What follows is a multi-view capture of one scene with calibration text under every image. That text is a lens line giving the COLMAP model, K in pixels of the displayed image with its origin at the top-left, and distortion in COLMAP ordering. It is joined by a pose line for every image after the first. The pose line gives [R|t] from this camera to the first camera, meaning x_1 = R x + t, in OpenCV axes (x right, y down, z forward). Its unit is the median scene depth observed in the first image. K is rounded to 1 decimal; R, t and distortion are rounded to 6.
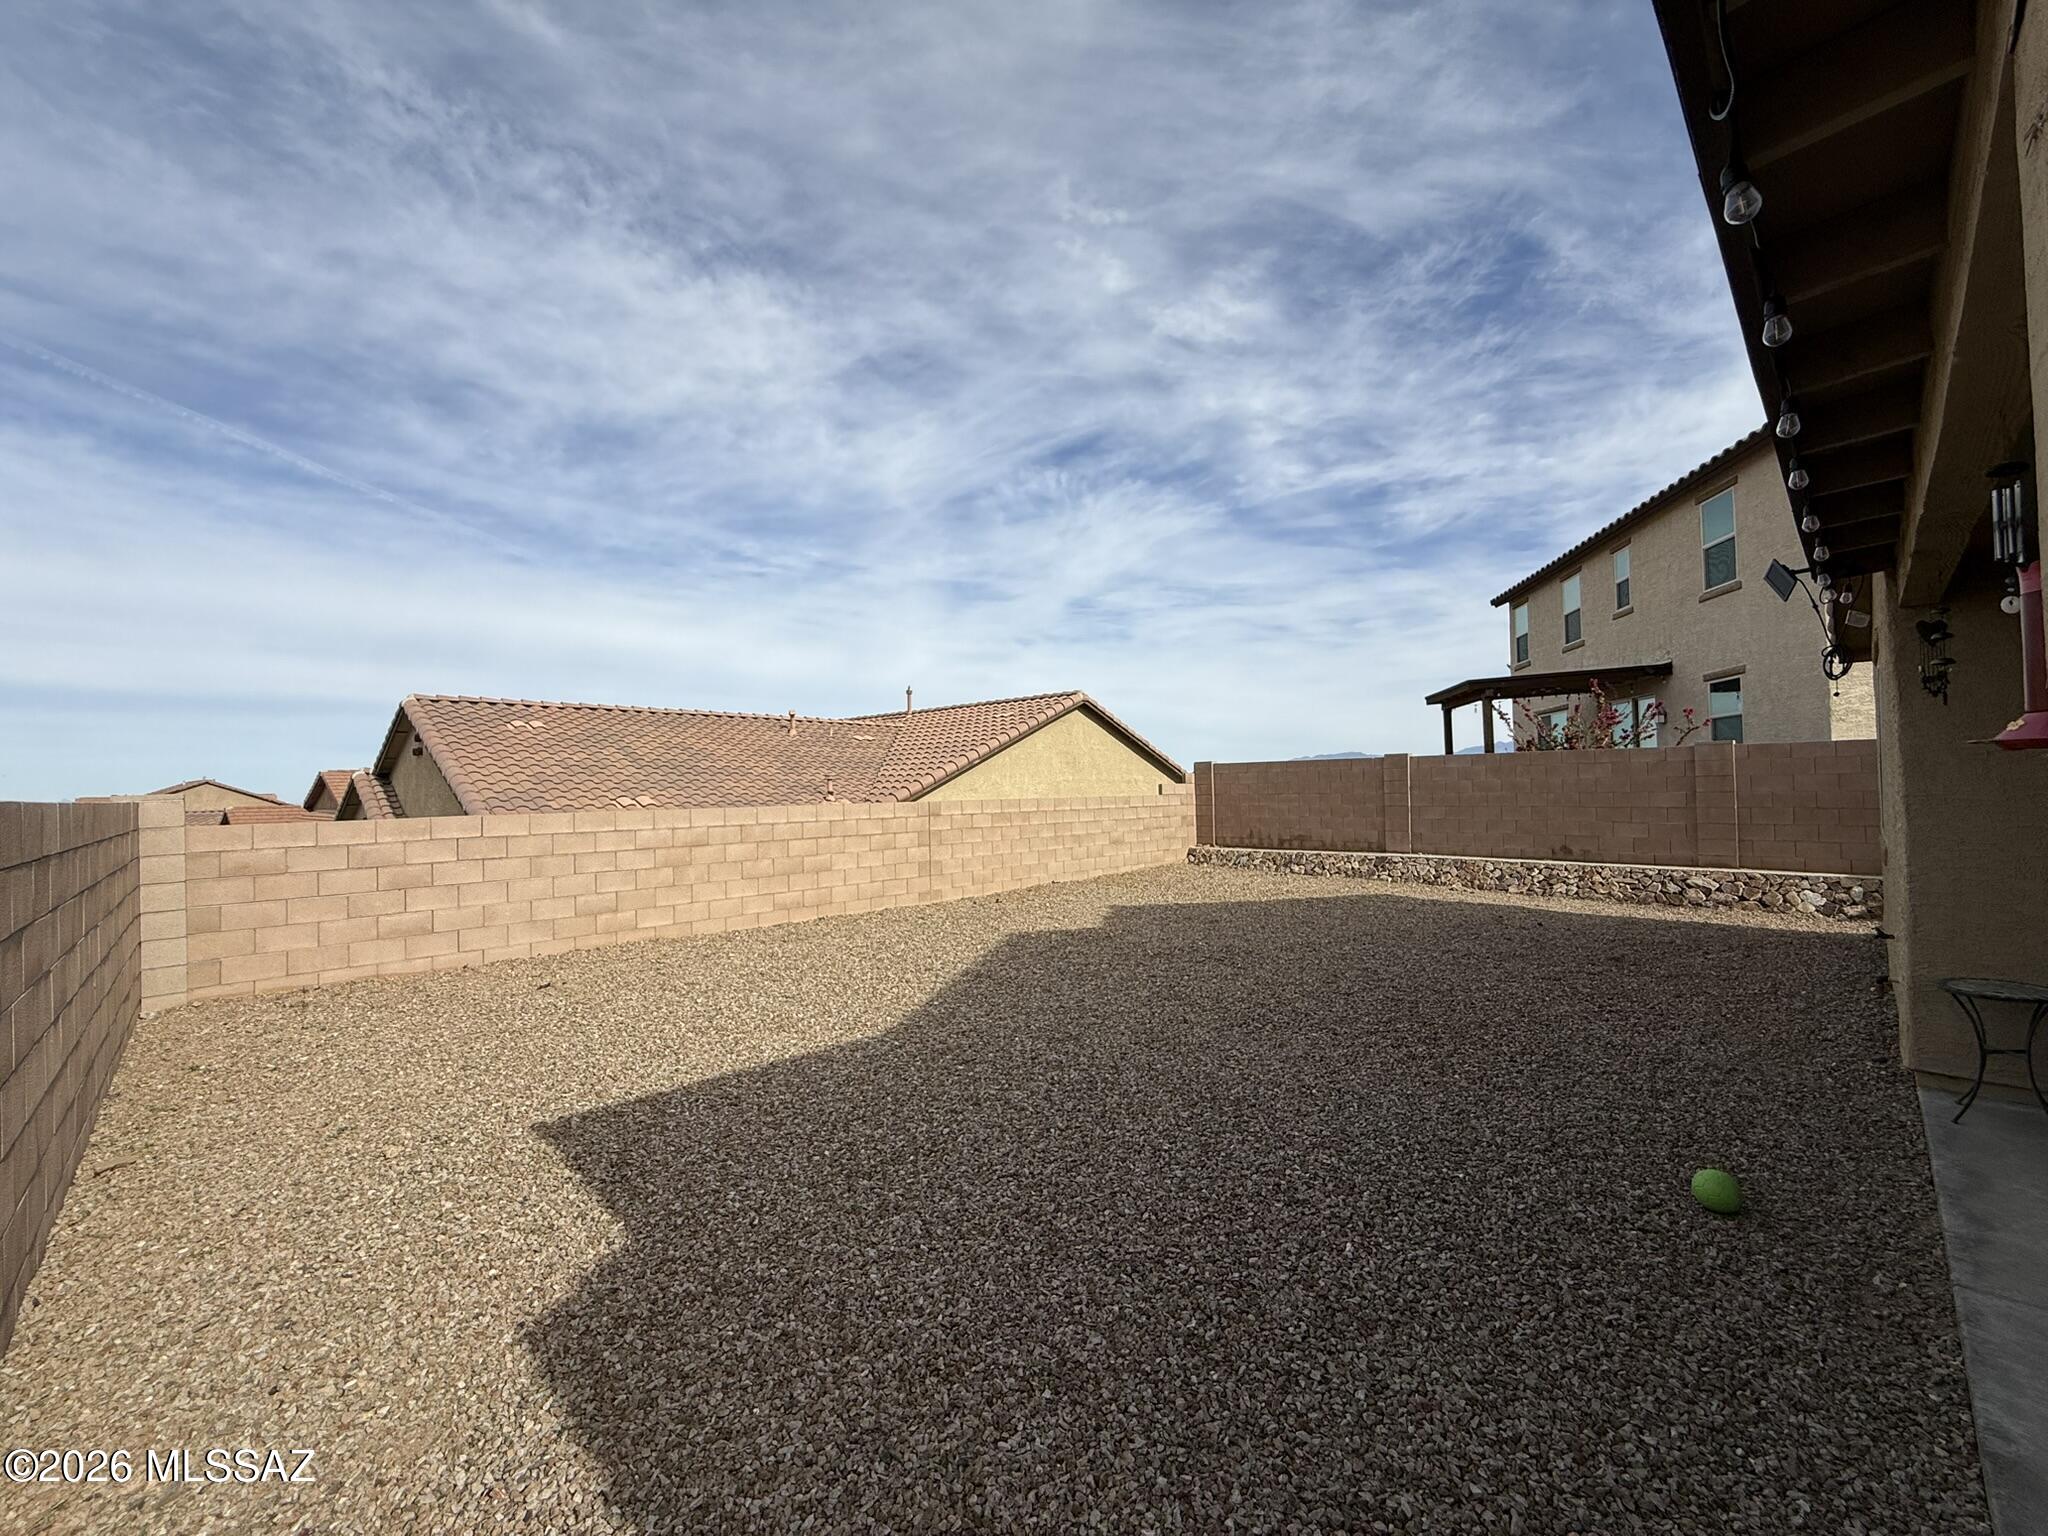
lens RADIAL K [[813.8, 0, 1022.8], [0, 813.8, 768.8], [0, 0, 1]] dist [-0.001767, 0.000946]
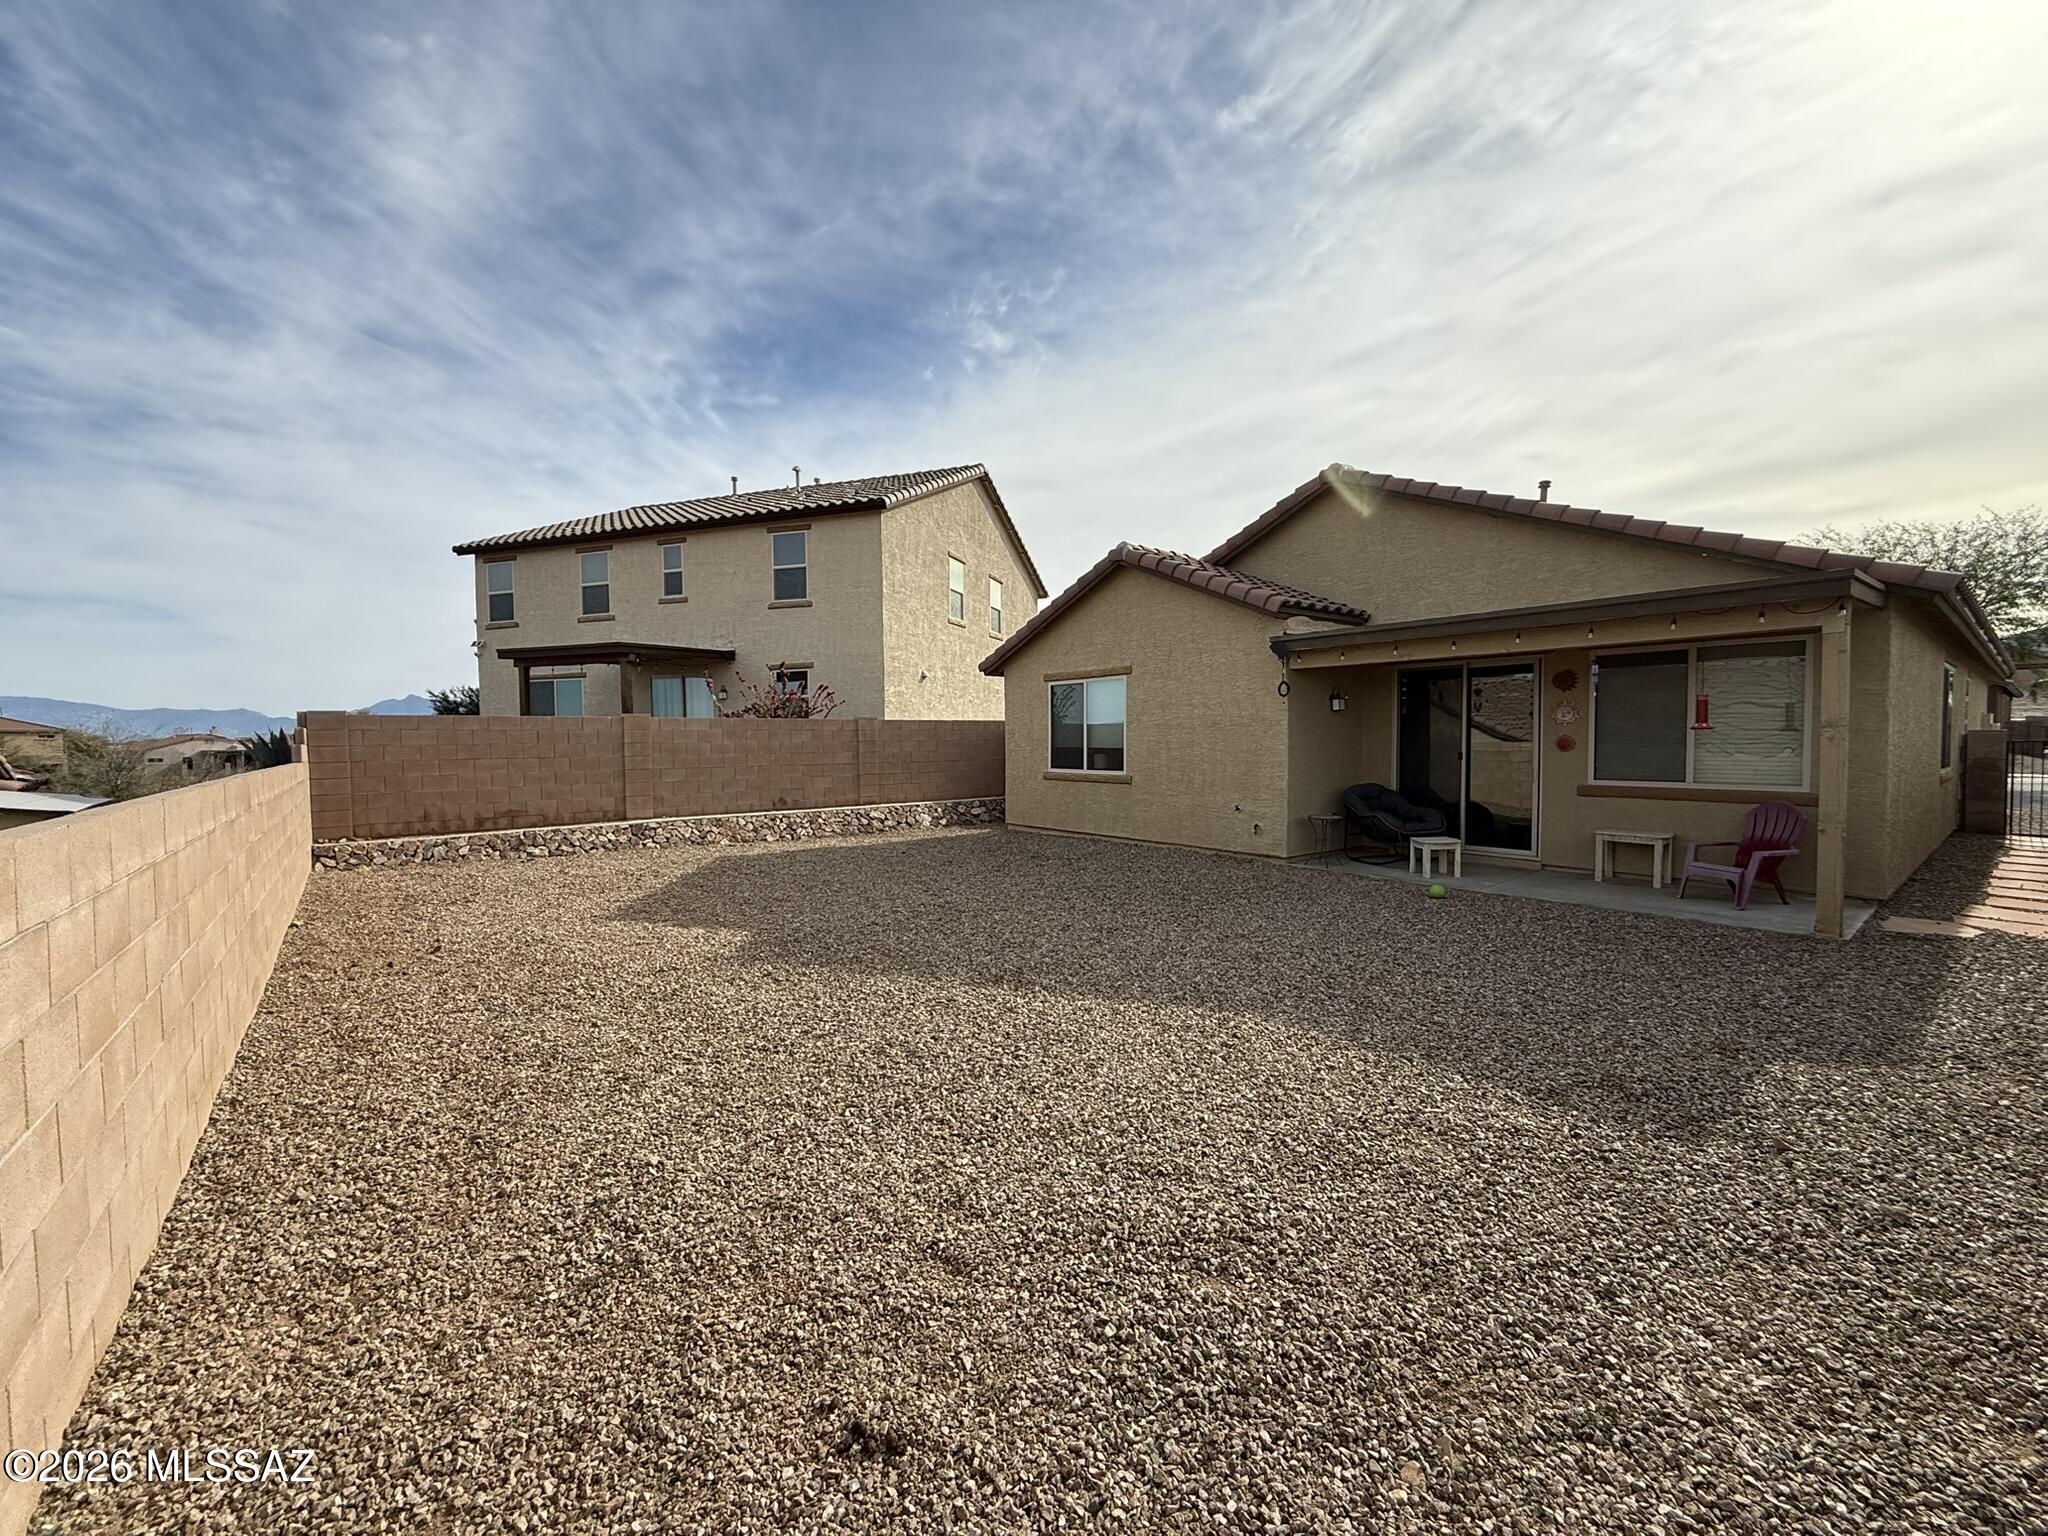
lens RADIAL K [[813.8, 0, 1022.2], [0, 813.8, 769.9], [0, 0, 1]] dist [-0.001767, 0.000946]
pose [[0.111052, -0.020858, 0.993596, -0.440229], [-0.013342, 0.999658, 0.022477, 0.019605], [-0.993725, -0.015753, 0.110736, 0.466767]]
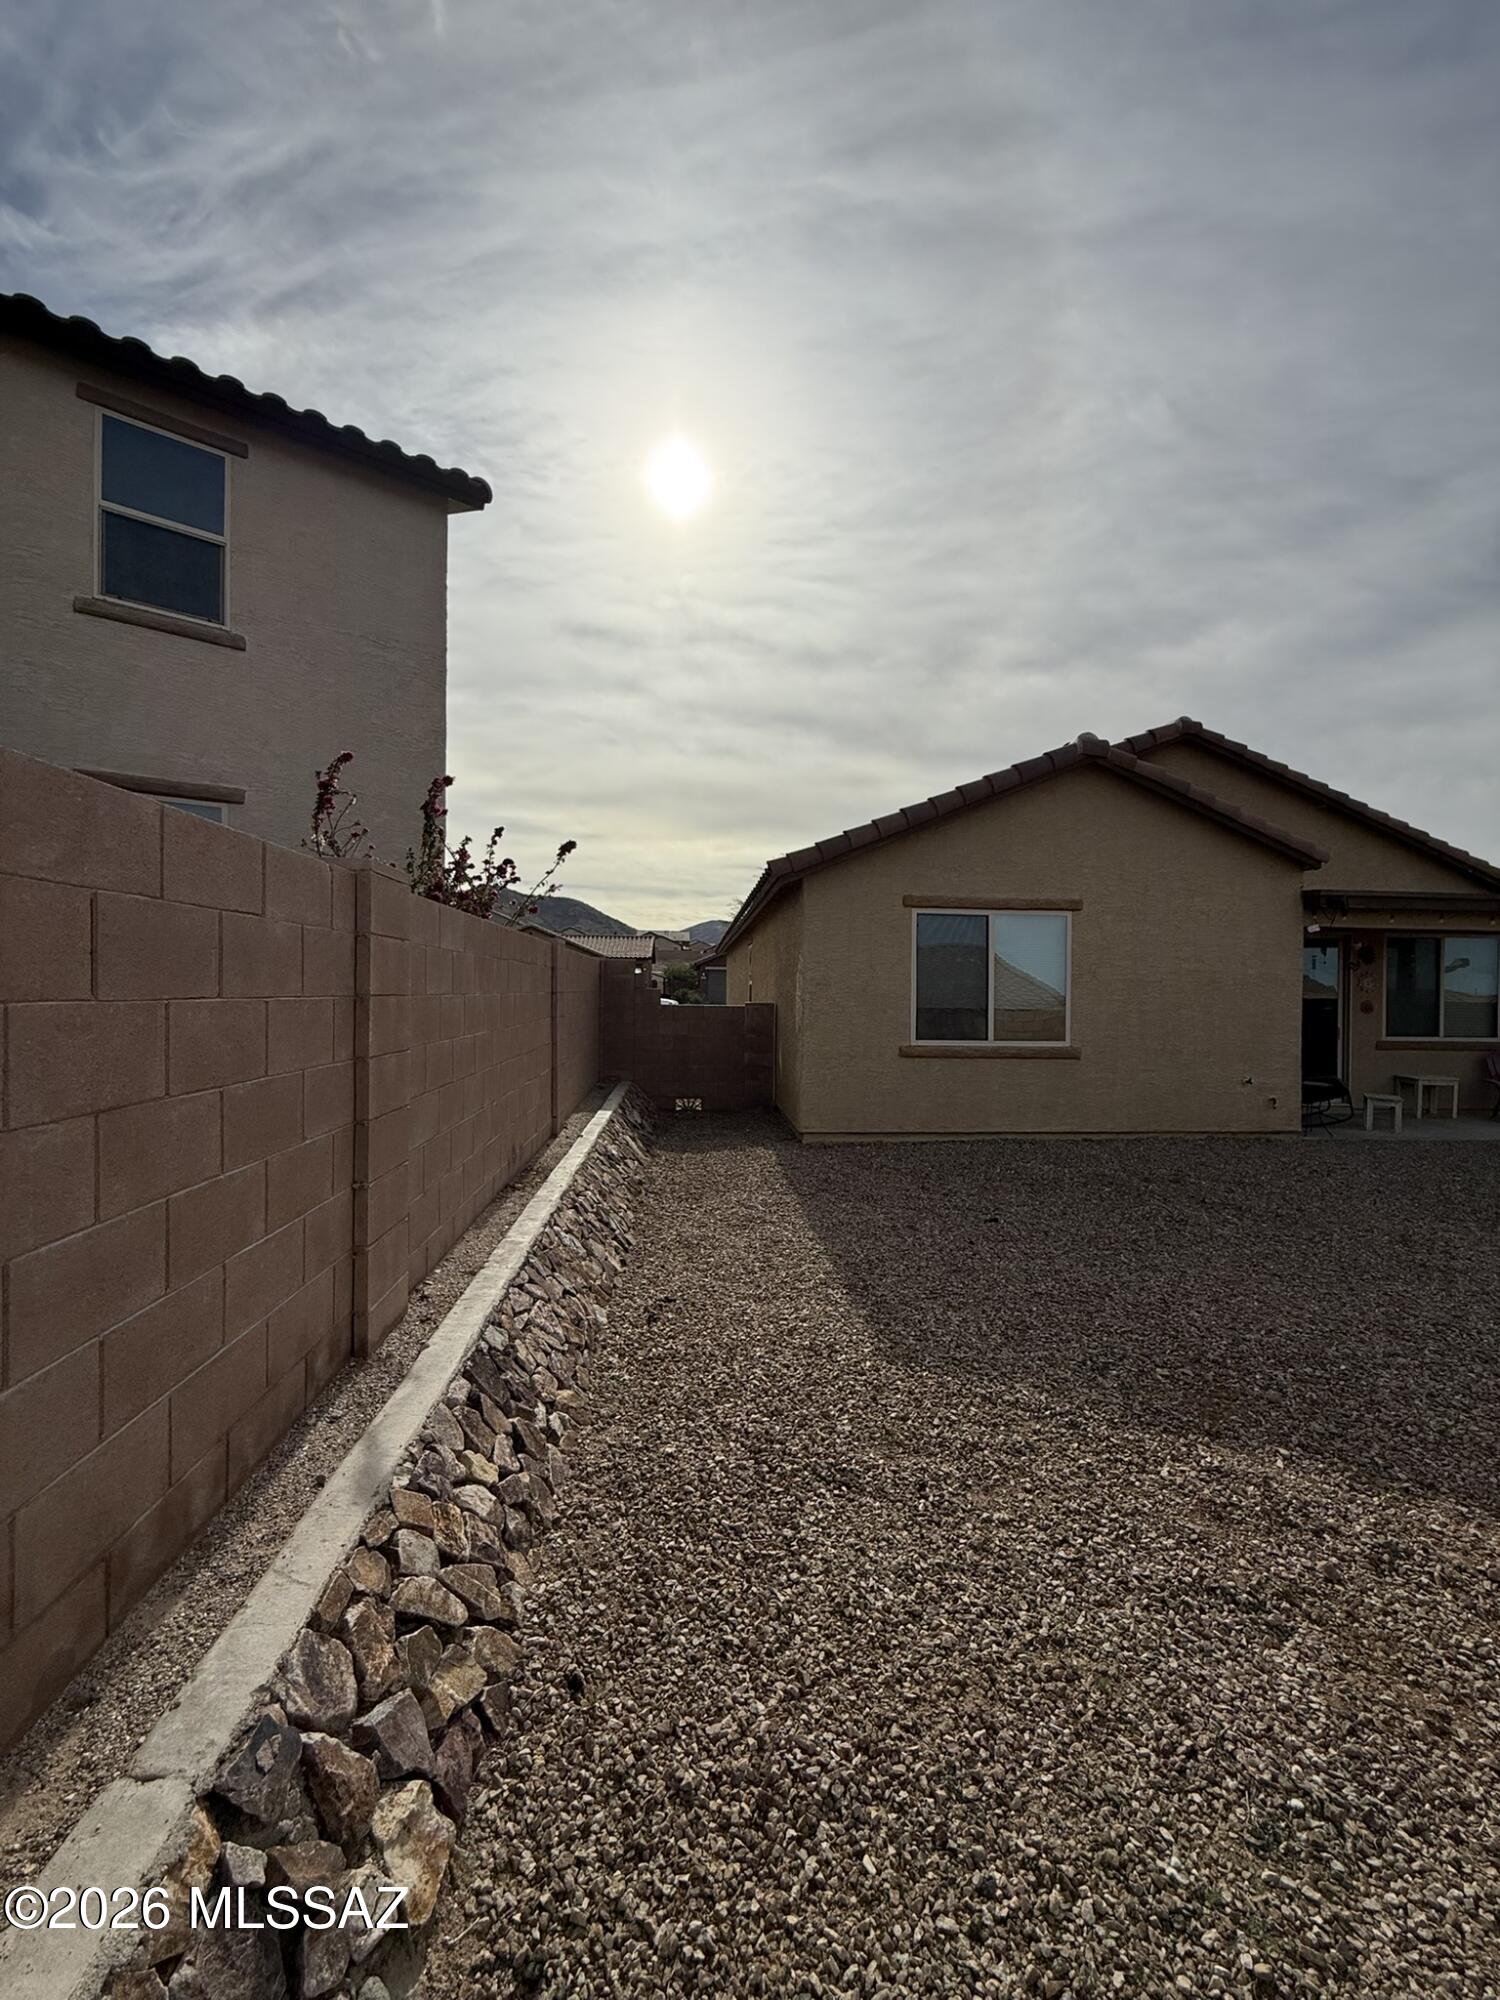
lens RADIAL K [[794.8, 0, 745.3], [0, 794.8, 999.2], [0, 0, 1]] dist [-0.001767, 0.000946]
pose [[-0.760489, 0.003014, 0.649344, 0.256700], [-0.010603, 0.999798, -0.017059, 0.019103], [-0.649264, -0.019858, -0.760304, 1.126550]]
